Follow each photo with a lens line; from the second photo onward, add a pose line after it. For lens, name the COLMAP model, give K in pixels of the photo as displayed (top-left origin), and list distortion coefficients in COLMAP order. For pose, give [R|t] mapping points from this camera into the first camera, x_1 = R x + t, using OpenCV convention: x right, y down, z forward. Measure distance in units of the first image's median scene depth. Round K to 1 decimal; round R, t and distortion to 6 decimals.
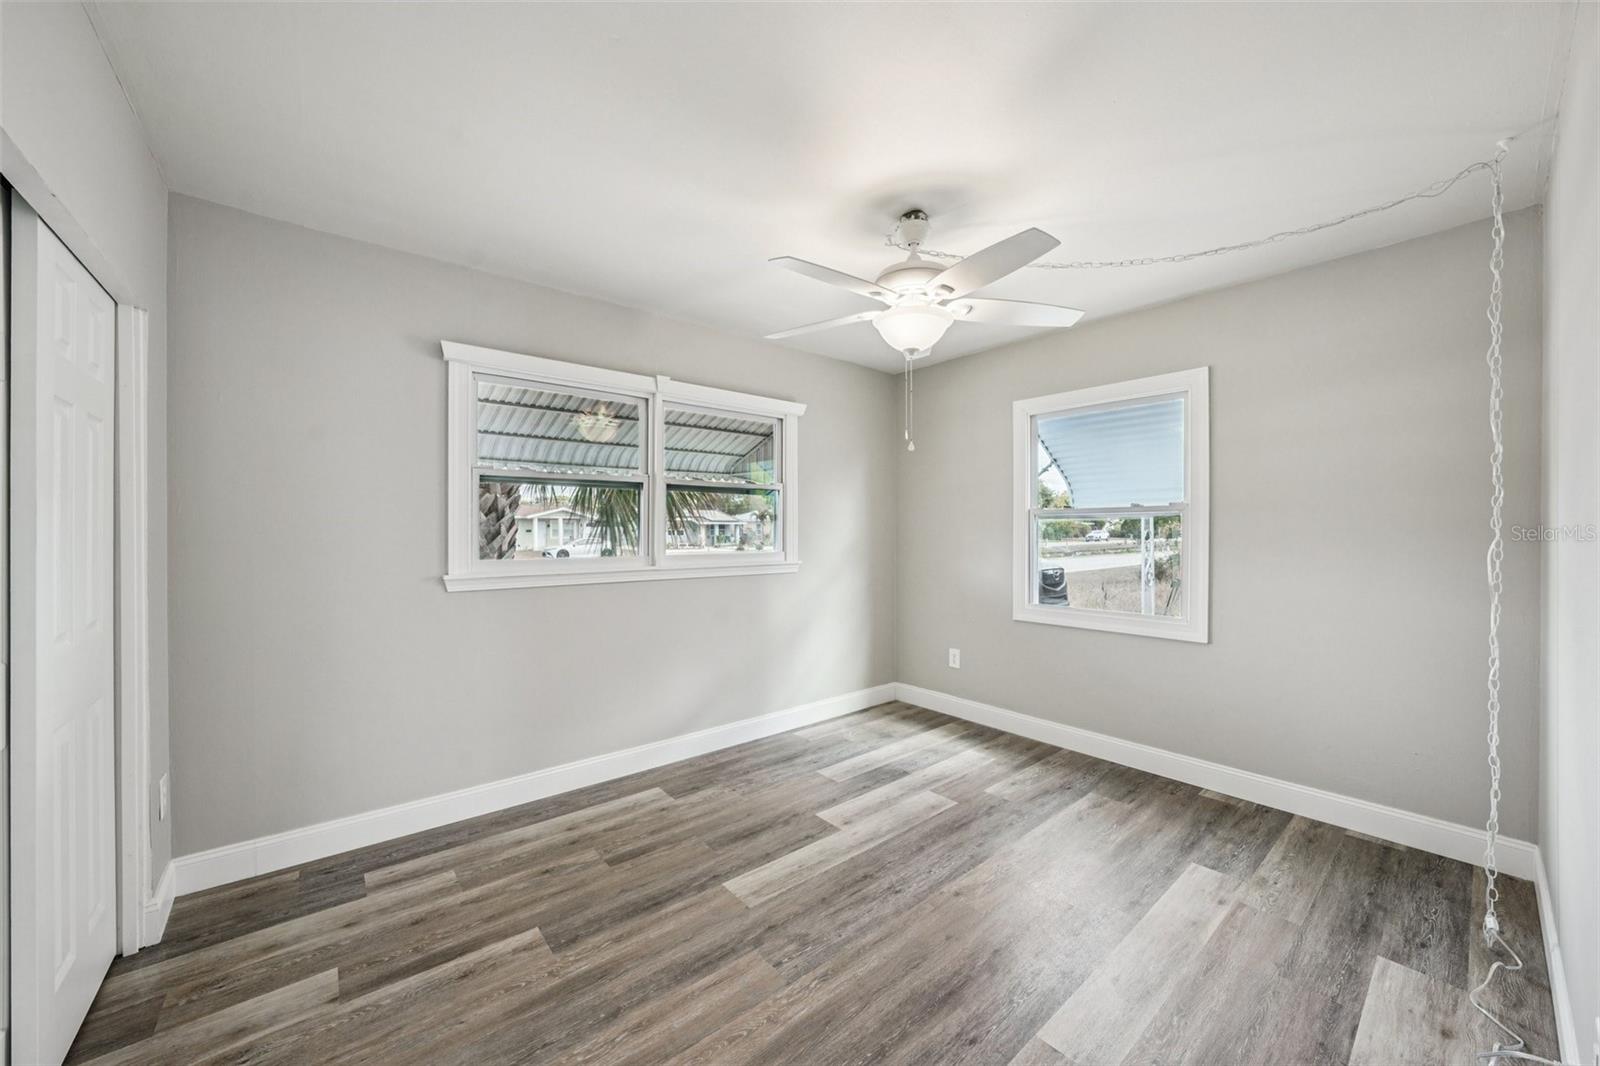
lens RADIAL K [[588.8, 0, 799.7], [0, 588.8, 531.2], [0, 0, 1]] dist [-0.002665, 0.000108]
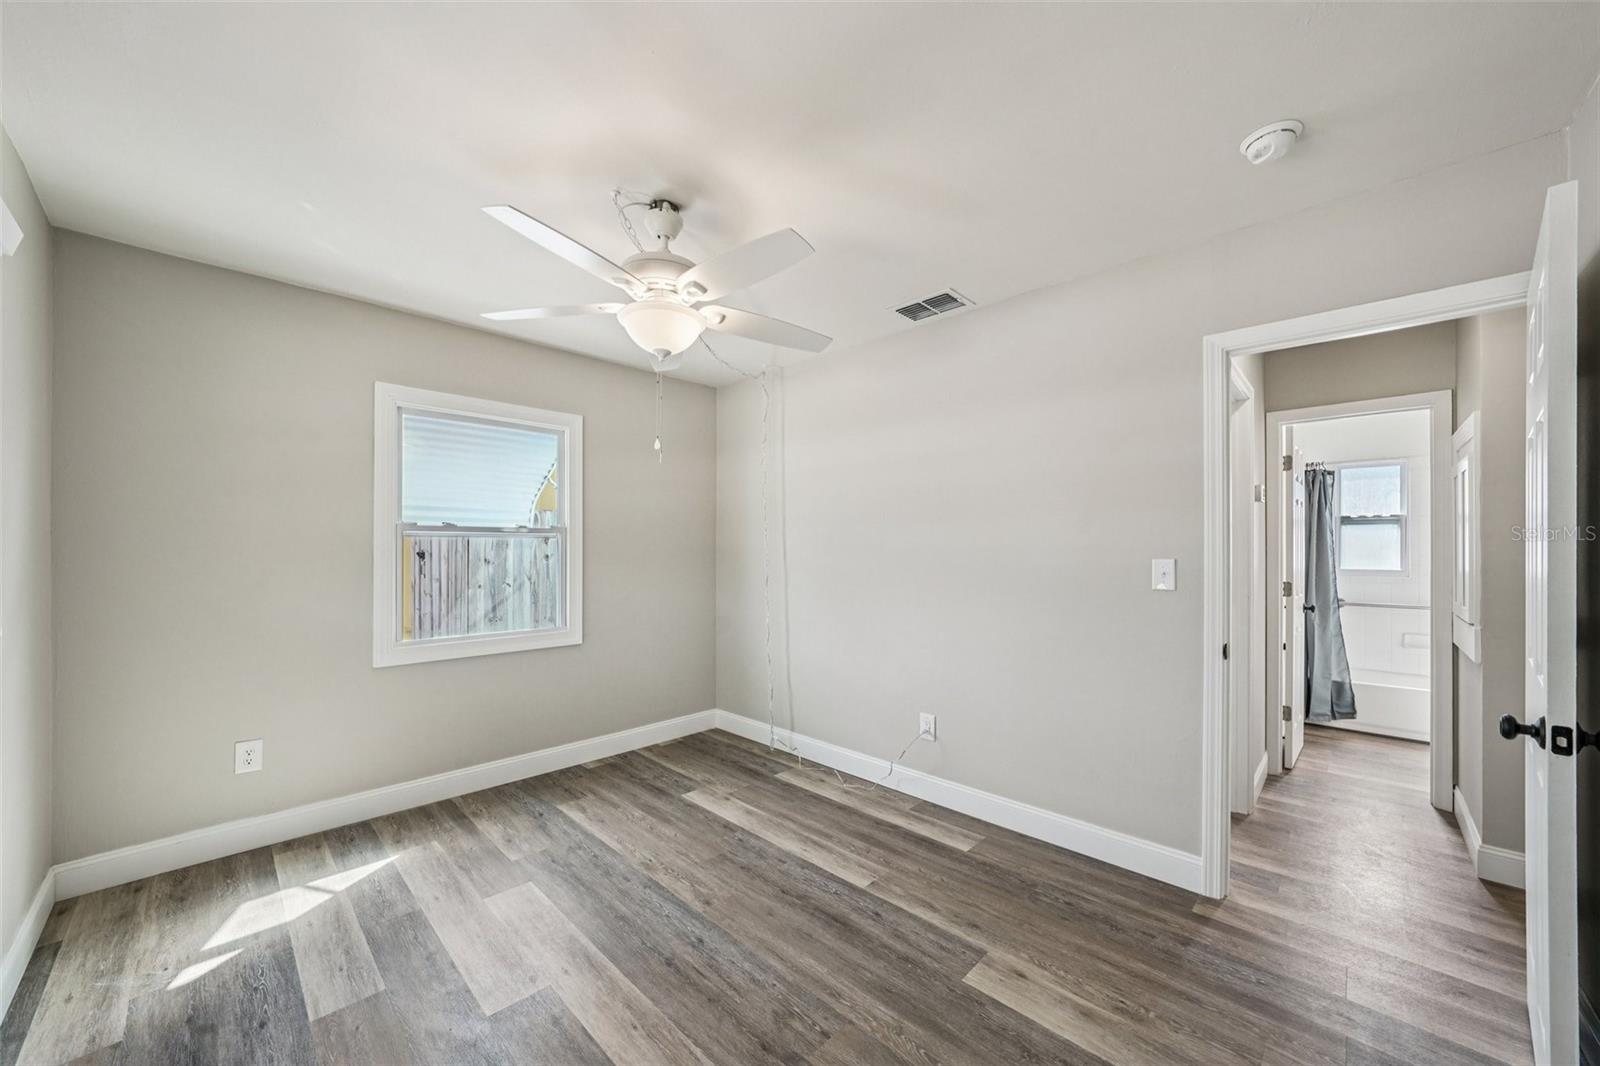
lens RADIAL K [[588.8, 0, 788.3], [0, 588.8, 548.1], [0, 0, 1]] dist [-0.002665, 0.000108]
pose [[-0.083003, 0.003163, 0.996544, -0.598853], [-0.003691, 0.999987, -0.003482, -0.005238], [-0.996542, -0.003967, -0.082990, 0.725329]]
